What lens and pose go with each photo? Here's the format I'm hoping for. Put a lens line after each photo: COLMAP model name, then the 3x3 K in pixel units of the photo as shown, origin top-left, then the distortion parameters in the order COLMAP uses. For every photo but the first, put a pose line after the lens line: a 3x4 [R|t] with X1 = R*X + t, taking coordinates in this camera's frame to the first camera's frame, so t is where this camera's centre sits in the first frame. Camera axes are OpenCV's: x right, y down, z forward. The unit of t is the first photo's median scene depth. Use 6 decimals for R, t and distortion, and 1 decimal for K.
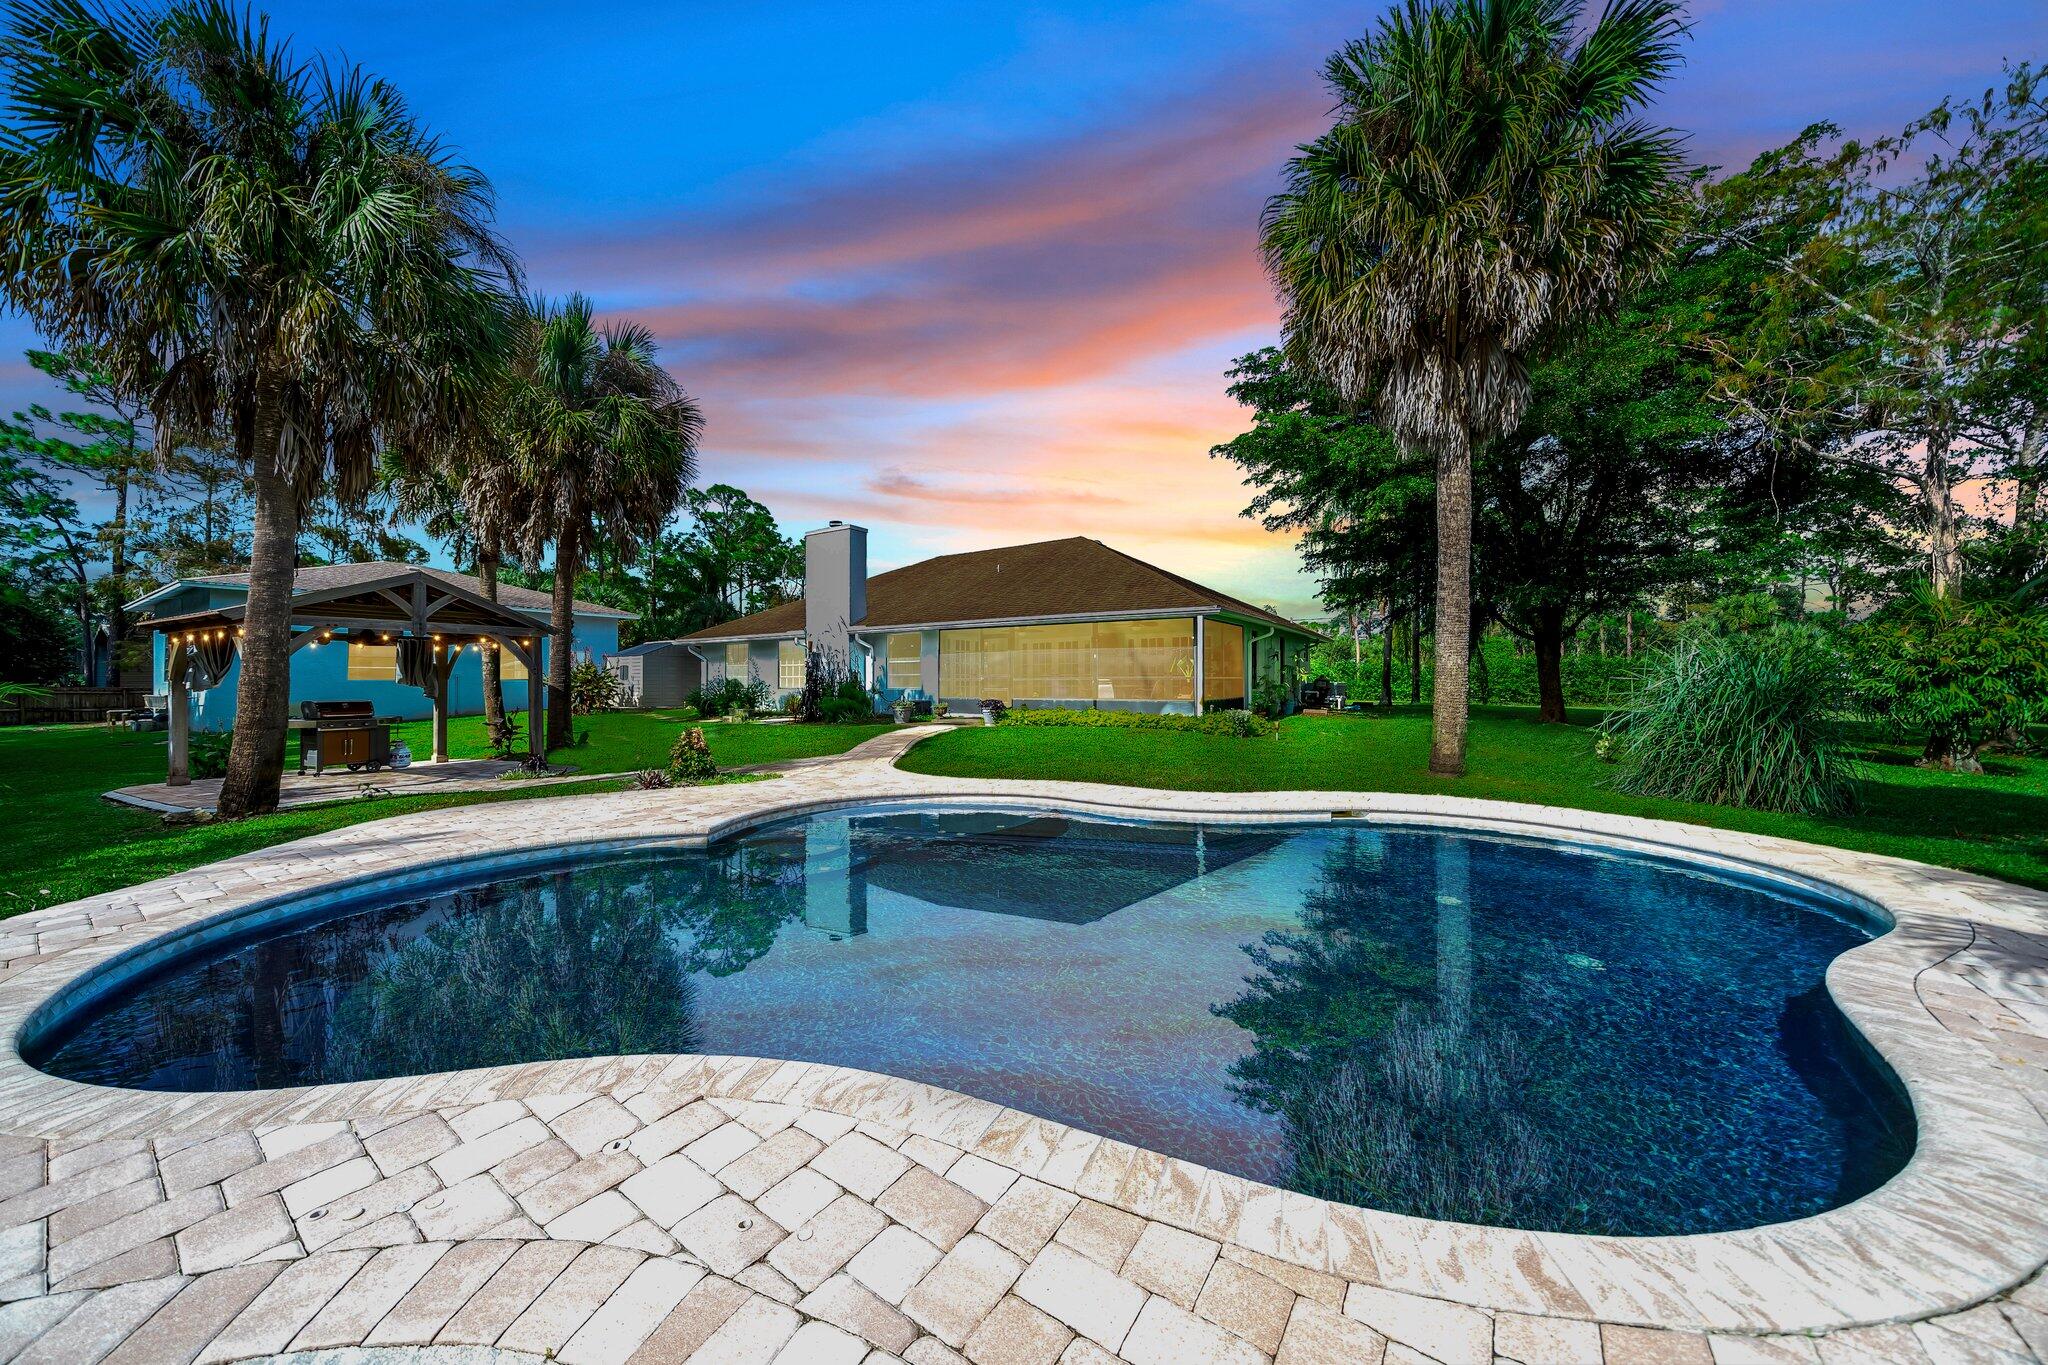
lens RADIAL K [[726.6, 0, 1023.4], [0, 726.6, 673.5], [0, 0, 1]] dist [-0.000972, -0.000042]
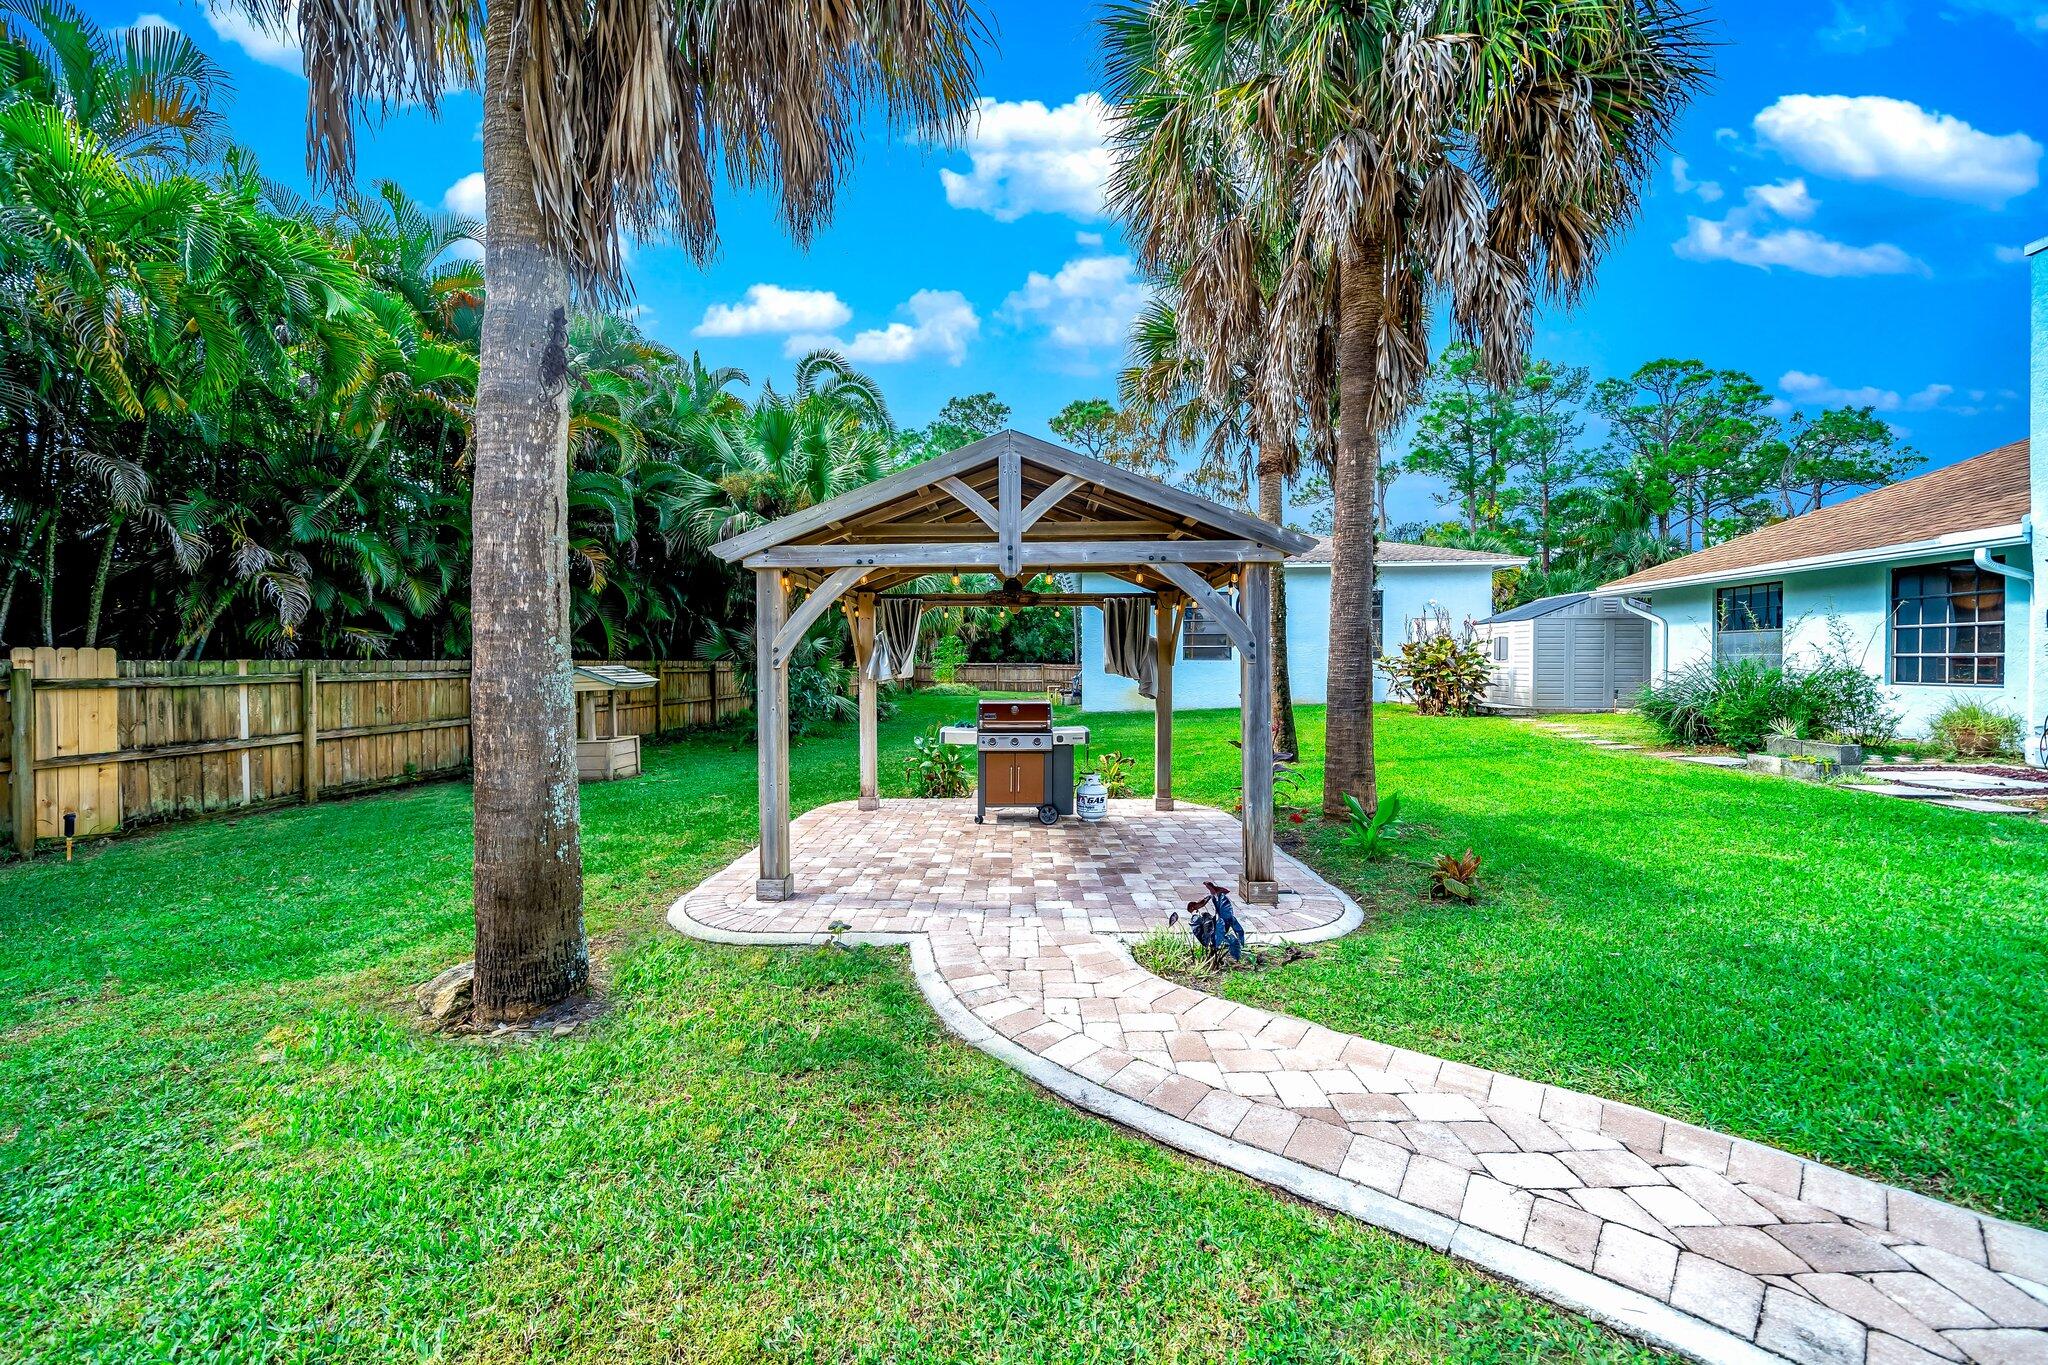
lens RADIAL K [[726.6, 0, 1023.4], [0, 726.6, 673.5], [0, 0, 1]] dist [-0.000972, -0.000042]
pose [[0.465754, 0.018214, -0.884727, -0.187447], [0.011373, 0.999582, 0.026566, -0.001338], [0.884841, -0.022435, 0.465353, 0.345668]]
